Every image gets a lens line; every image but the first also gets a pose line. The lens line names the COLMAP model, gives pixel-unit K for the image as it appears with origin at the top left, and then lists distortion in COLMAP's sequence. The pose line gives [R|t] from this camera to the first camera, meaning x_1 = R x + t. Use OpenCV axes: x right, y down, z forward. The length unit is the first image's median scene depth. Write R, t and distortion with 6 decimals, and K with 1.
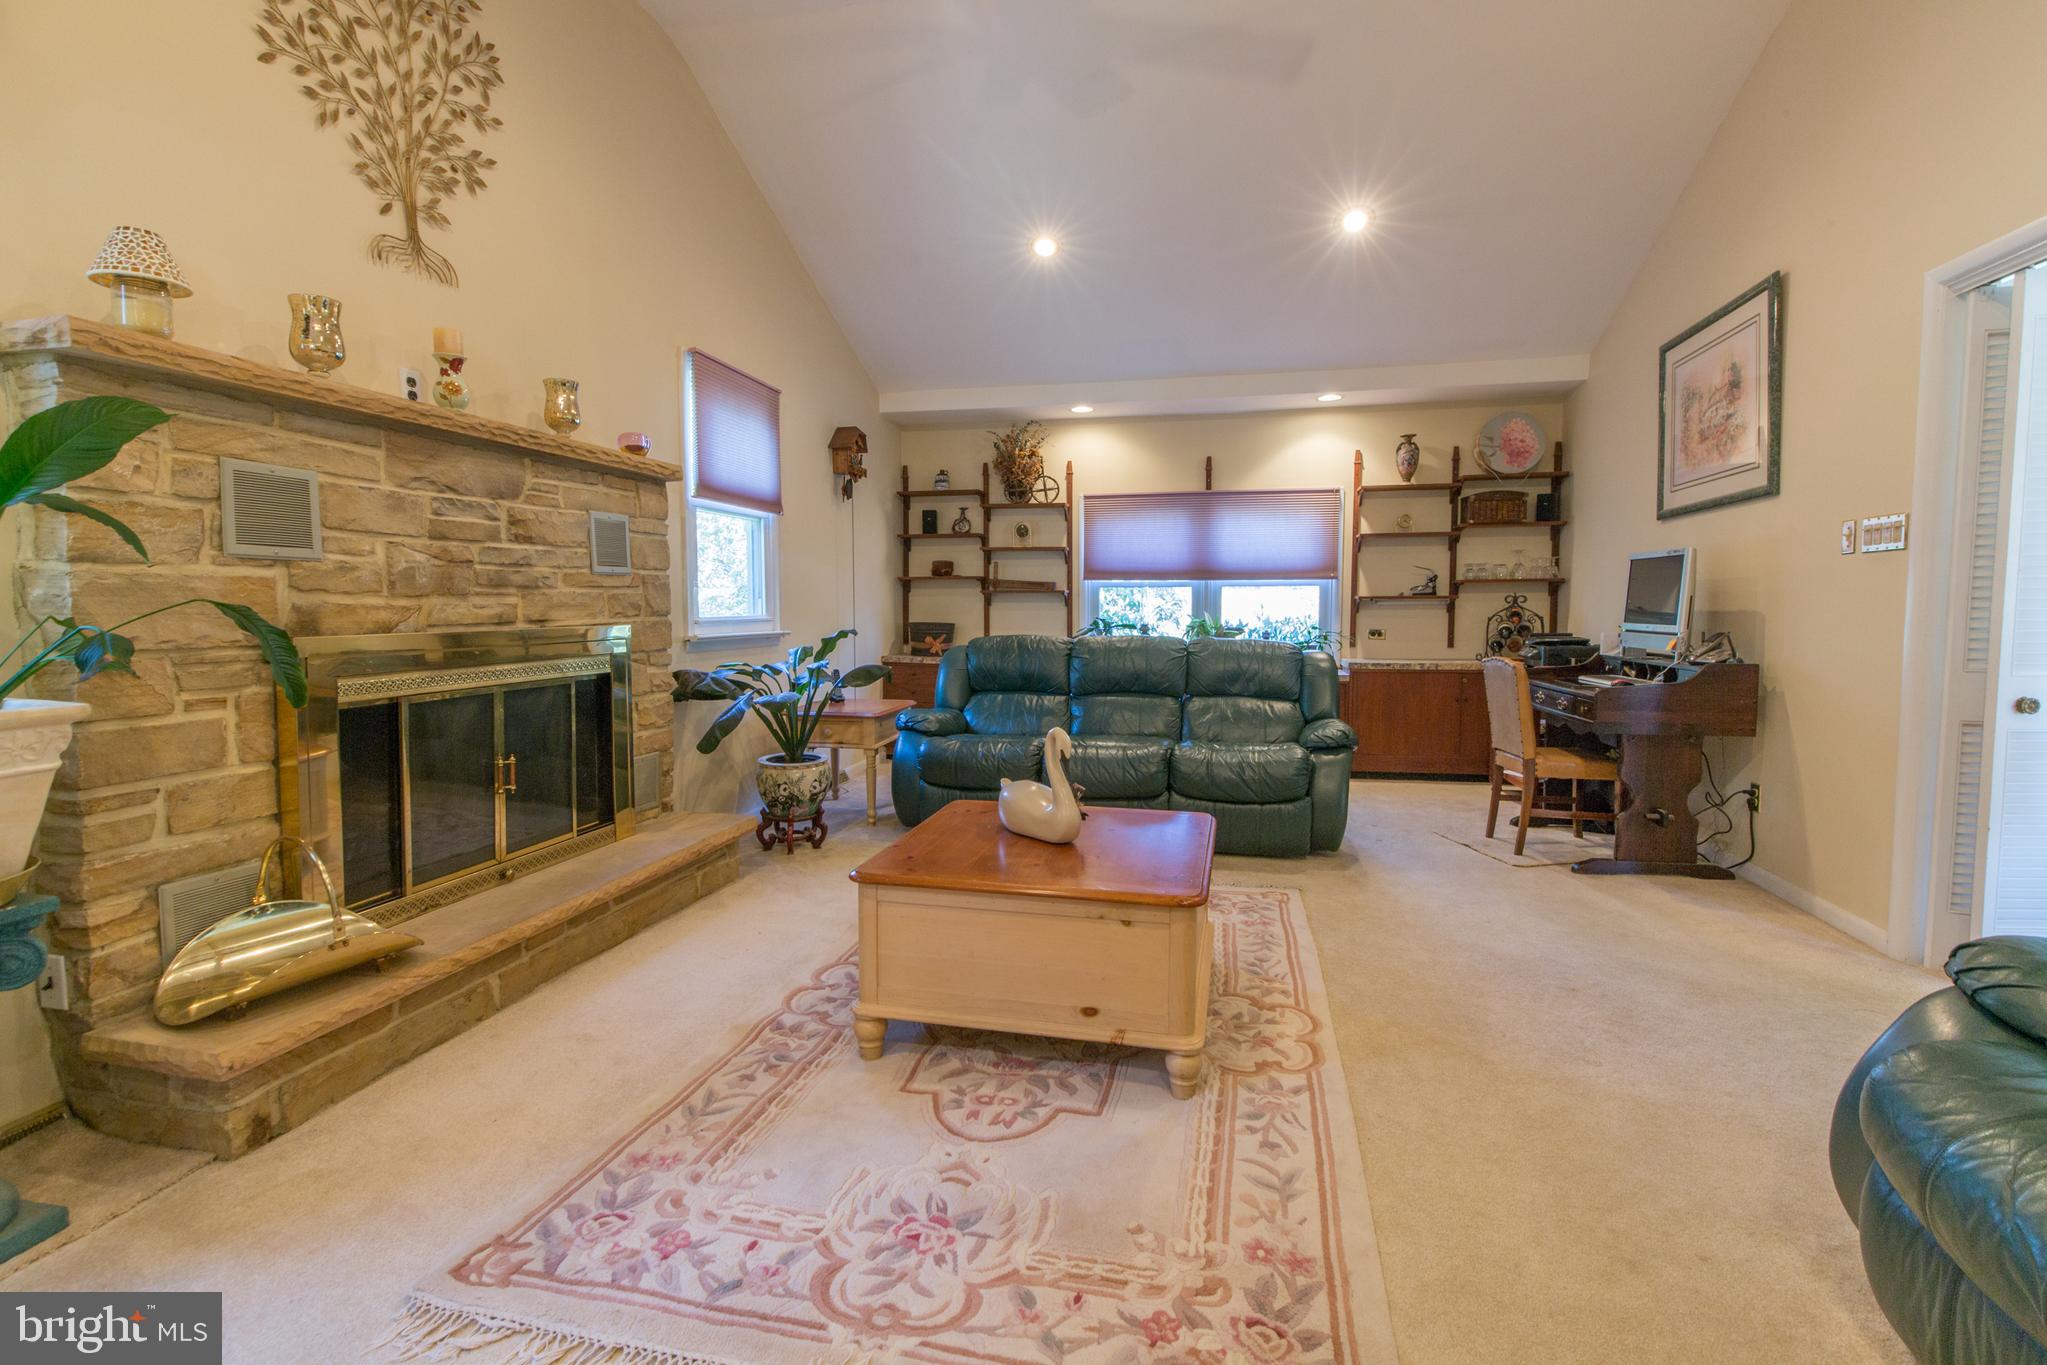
lens RADIAL K [[917.9, 0, 1029.1], [0, 917.9, 670.0], [0, 0, 1]] dist [-0.000503, -0.001605]
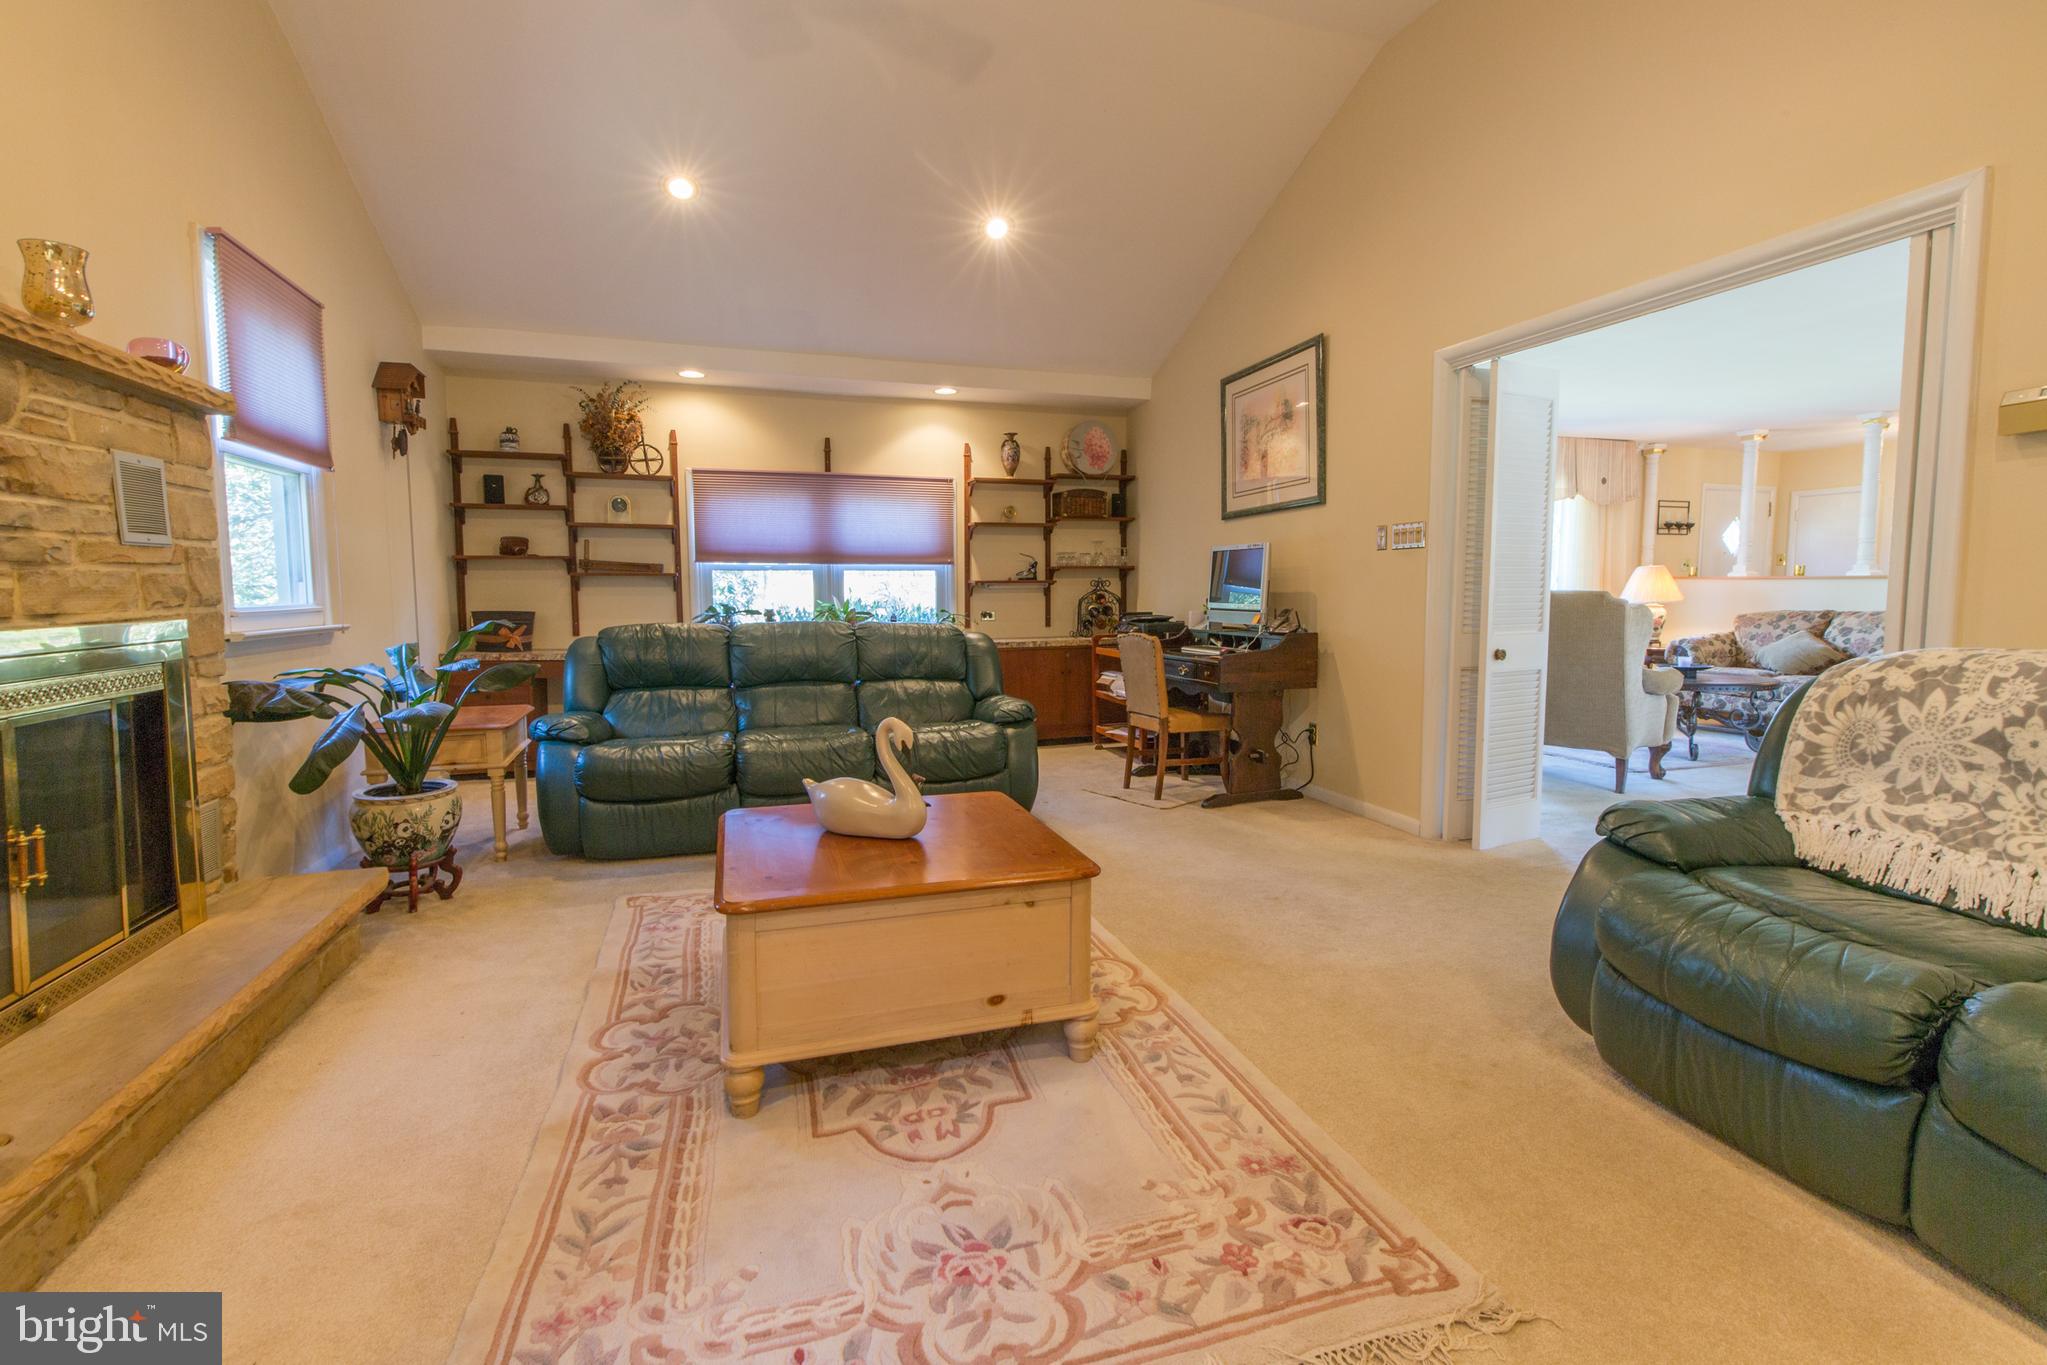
lens RADIAL K [[917.9, 0, 1029.6], [0, 917.9, 669.1], [0, 0, 1]] dist [-0.000503, -0.001605]
pose [[0.858397, -0.047159, 0.510814, -0.291556], [0.039095, 0.998883, 0.026522, -0.006269], [-0.511495, -0.002796, 0.859282, 0.099374]]
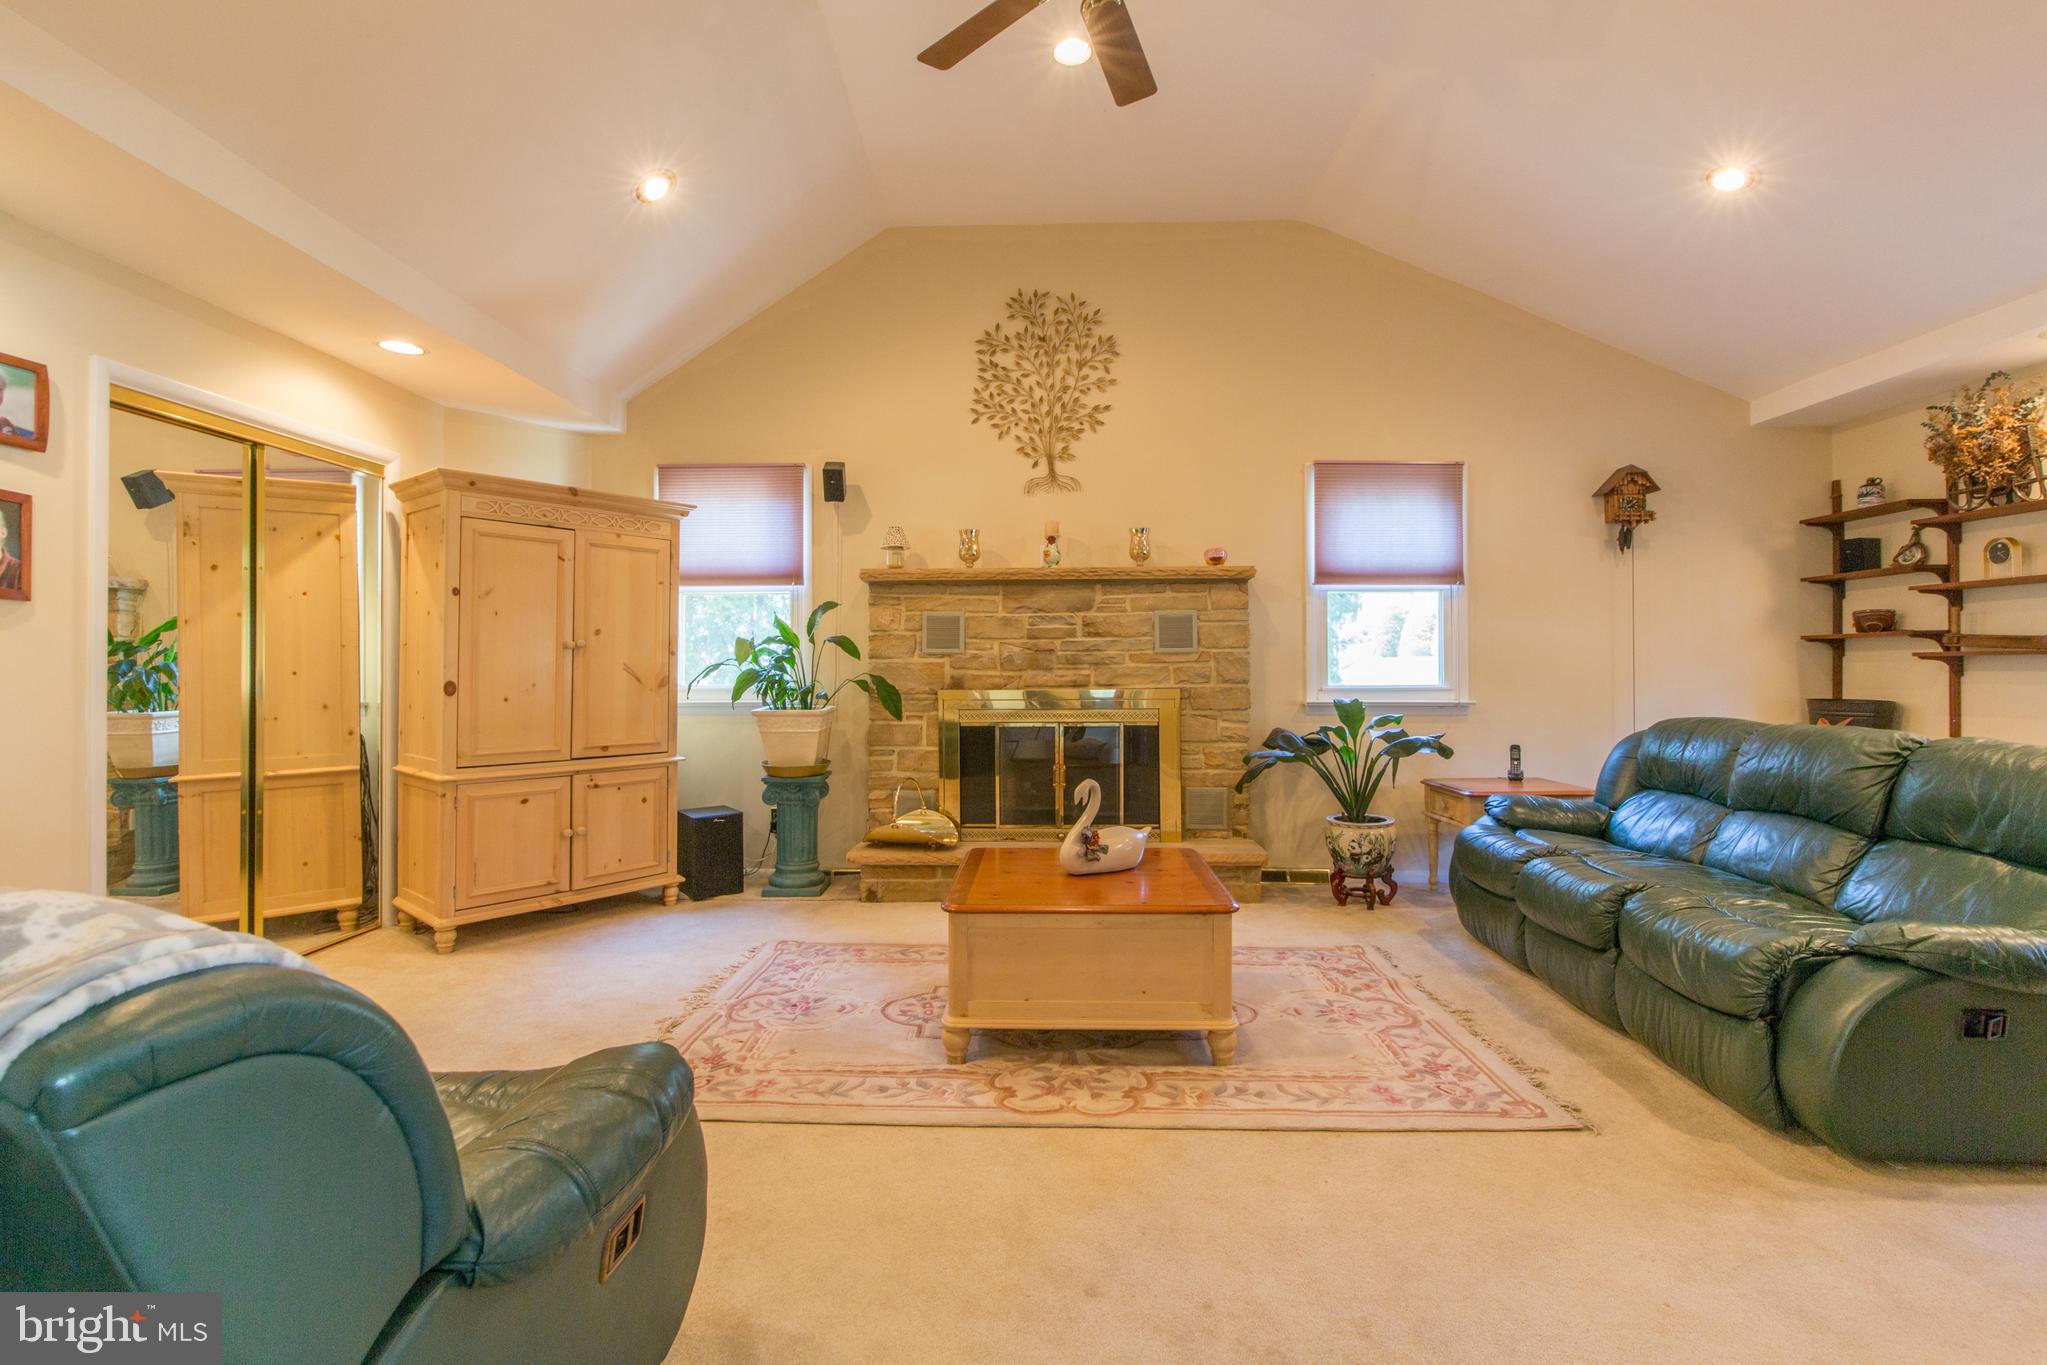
lens RADIAL K [[917.9, 0, 1033.5], [0, 917.9, 674.5], [0, 0, 1]] dist [-0.000503, -0.001605]
pose [[0.199240, 0.006319, -0.979930, 1.059202], [-0.068058, 0.997654, -0.007404, -0.054925], [0.977585, 0.068167, 0.199203, 0.602448]]
